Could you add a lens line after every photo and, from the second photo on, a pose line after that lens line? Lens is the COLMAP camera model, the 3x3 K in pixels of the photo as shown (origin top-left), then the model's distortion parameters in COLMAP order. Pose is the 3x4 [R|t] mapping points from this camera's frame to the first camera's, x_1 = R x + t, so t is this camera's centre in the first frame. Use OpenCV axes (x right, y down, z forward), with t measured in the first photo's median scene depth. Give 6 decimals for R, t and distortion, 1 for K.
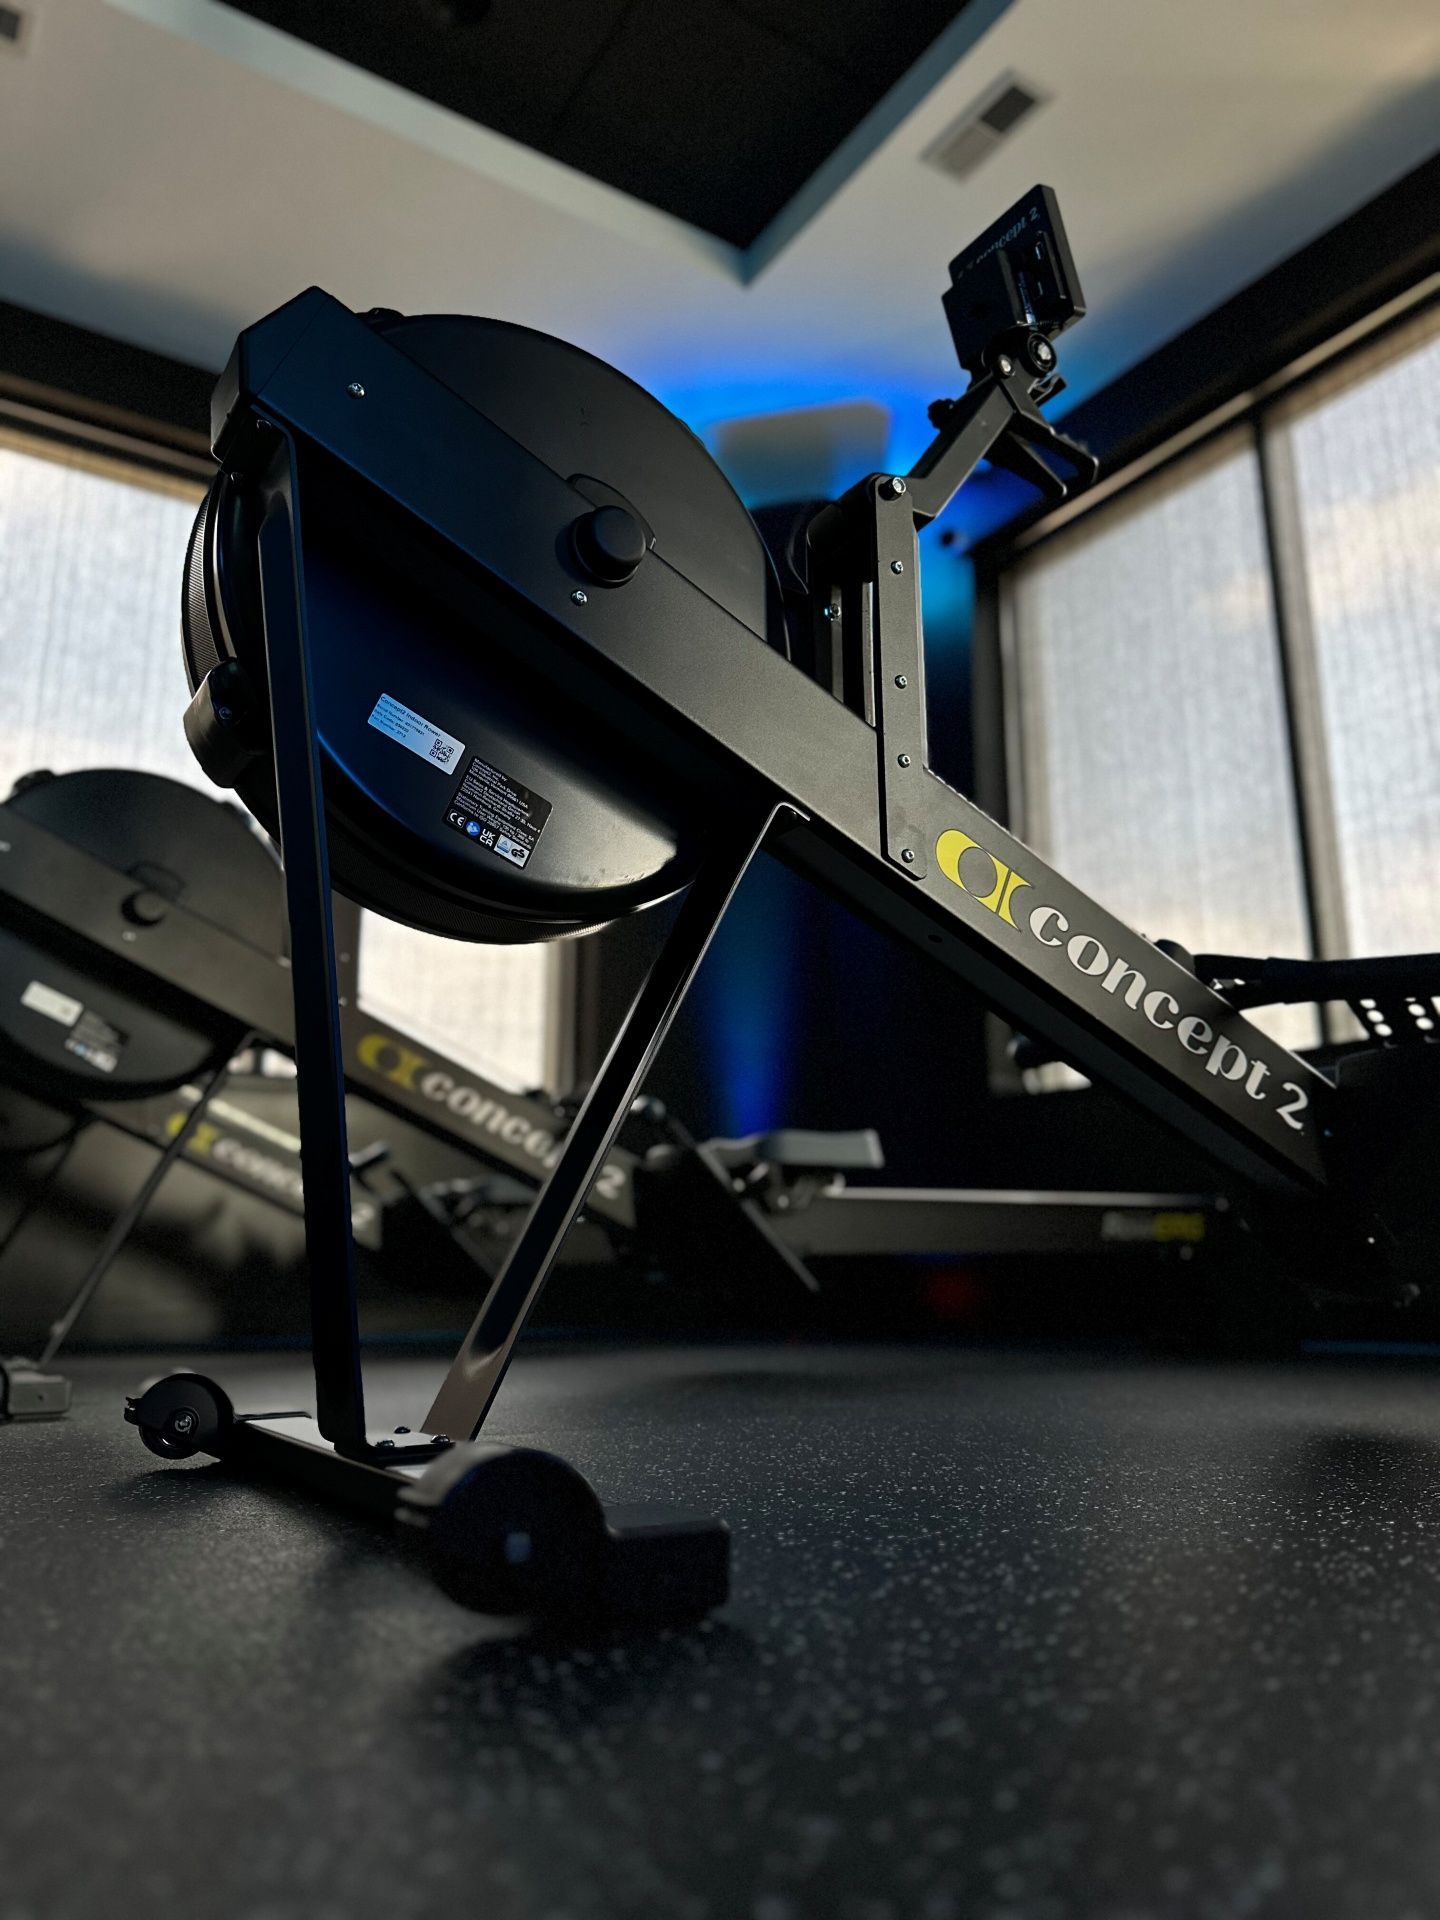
lens RADIAL K [[1304.1, 0, 715.2], [0, 1304.1, 930.4], [0, 0, 1]] dist [0.057268, -0.062632]
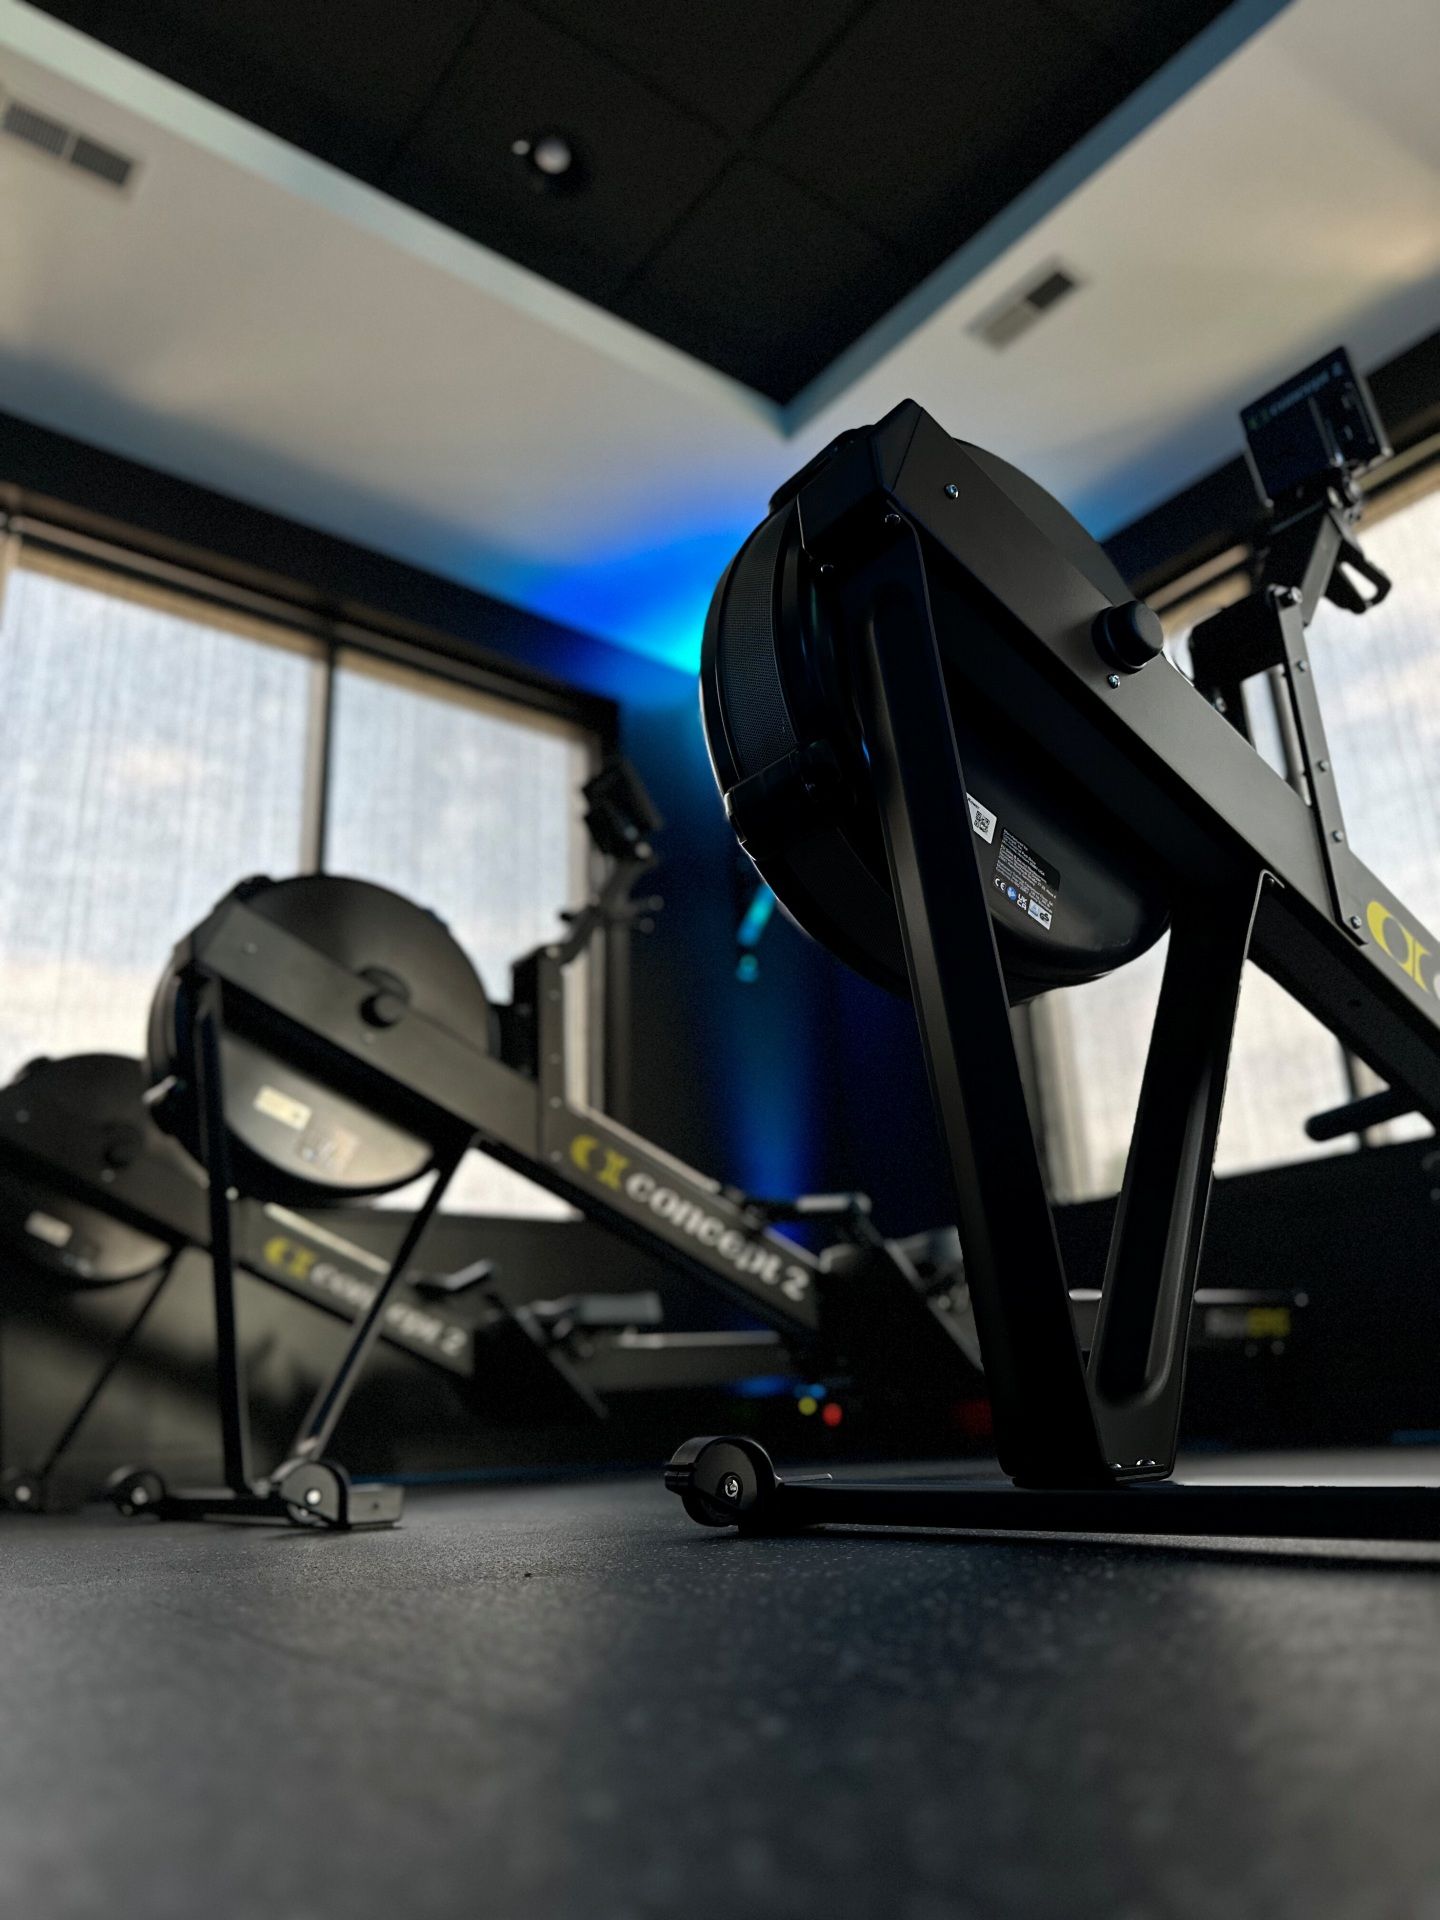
lens RADIAL K [[1304.1, 0, 715.2], [0, 1304.1, 930.4], [0, 0, 1]] dist [0.057268, -0.062632]
pose [[0.995422, -0.007774, 0.095266, -0.245528], [0.017563, 0.994593, -0.102354, 0.026642], [-0.093955, 0.103559, 0.990176, -0.015174]]
